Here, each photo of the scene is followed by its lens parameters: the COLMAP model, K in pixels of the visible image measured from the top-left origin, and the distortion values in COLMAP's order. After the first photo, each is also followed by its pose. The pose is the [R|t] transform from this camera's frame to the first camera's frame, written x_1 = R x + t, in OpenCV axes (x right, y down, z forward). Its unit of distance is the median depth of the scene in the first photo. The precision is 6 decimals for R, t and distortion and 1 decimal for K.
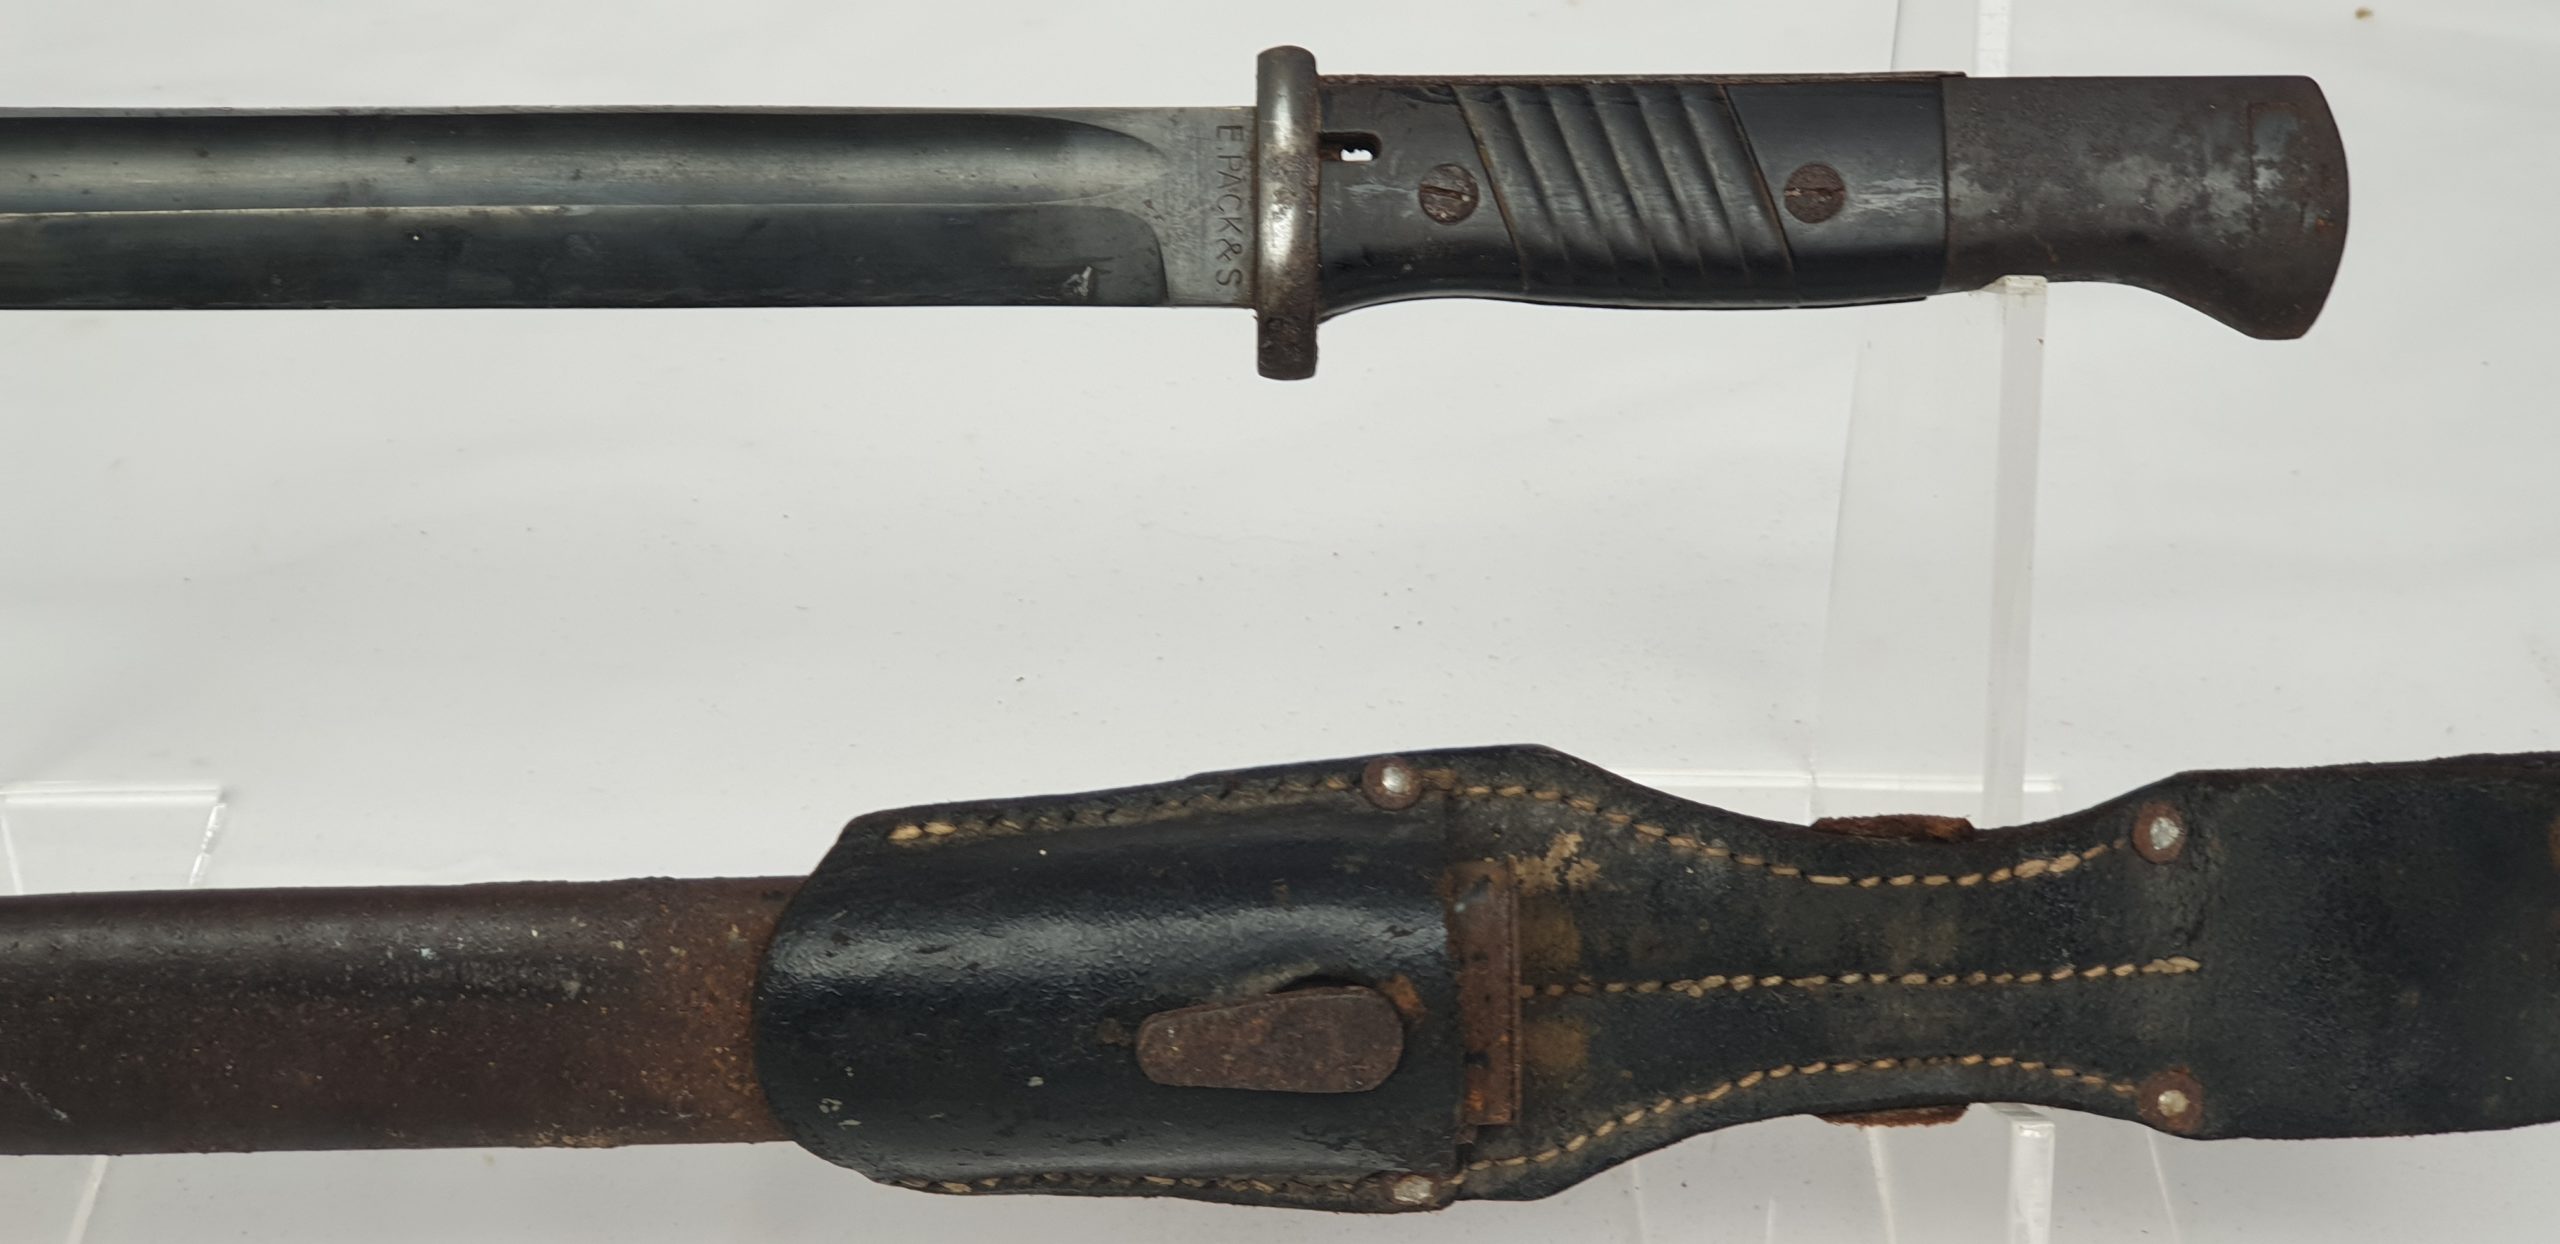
lens RADIAL K [[4051.5, 0, 1278.5], [0, 4051.5, 518.5], [0, 0, 1]] dist [0.134581, -0.714906]
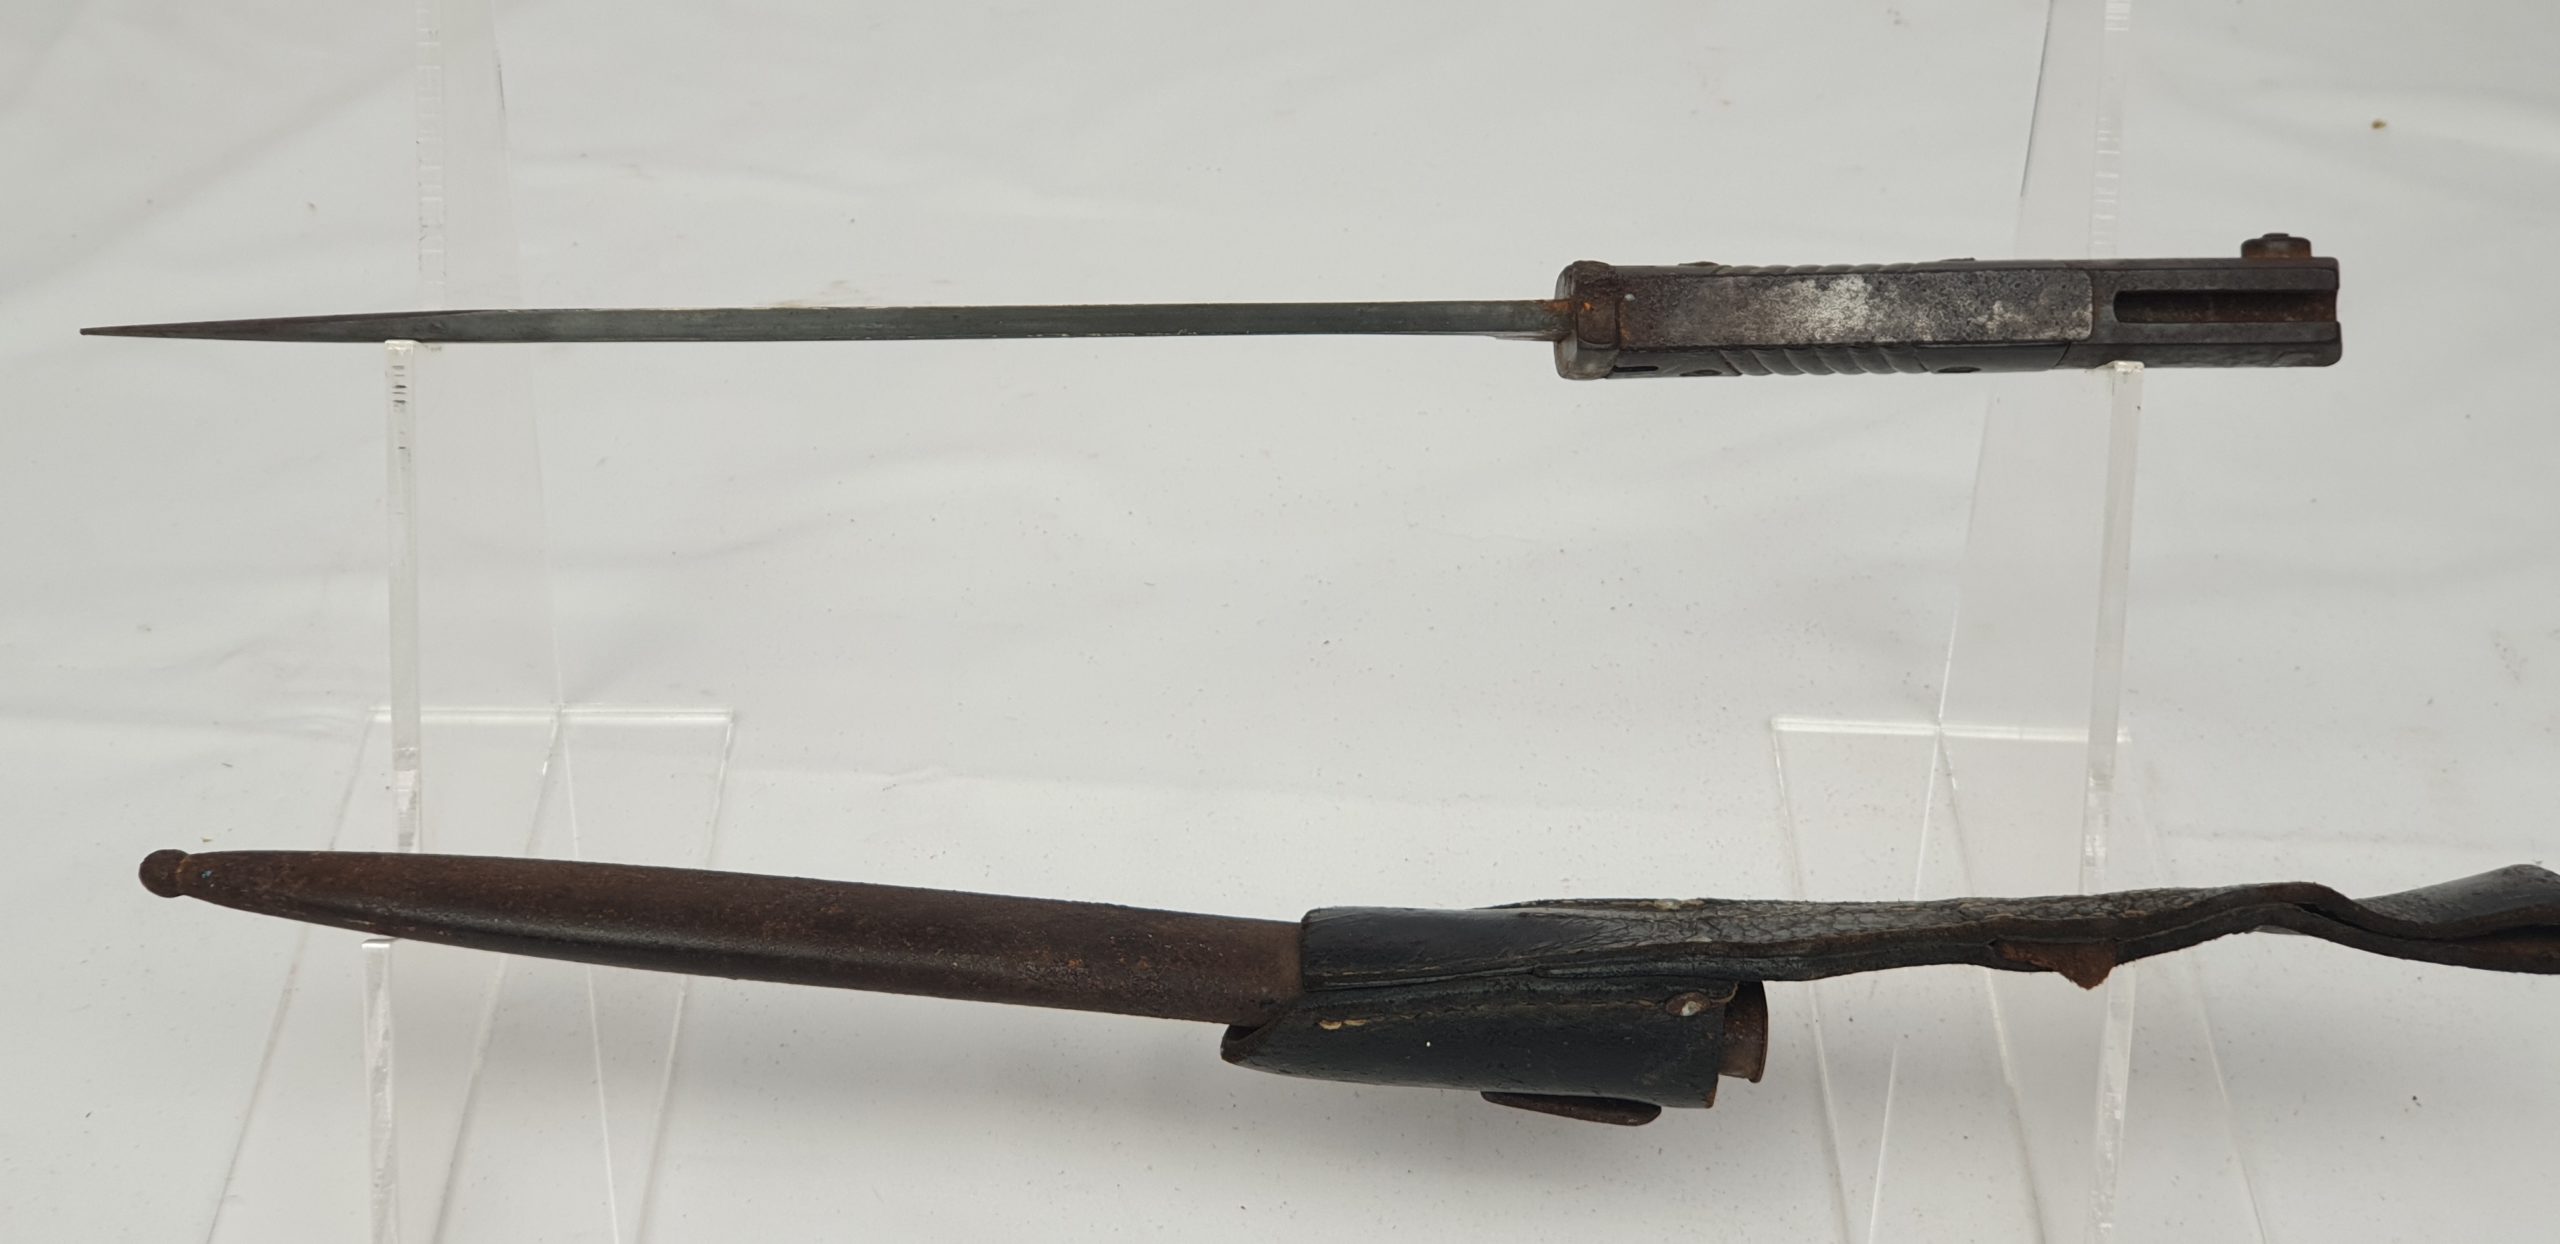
lens RADIAL K [[4003.4, 0, 1270.2], [0, 4003.4, 567.5], [0, 0, 1]] dist [0.199991, -1.295071]
pose [[0.999770, 0.019181, -0.009548, -0.097433], [-0.019052, 0.999729, 0.013400, -0.001389], [0.009803, -0.013215, 0.999865, -0.392535]]
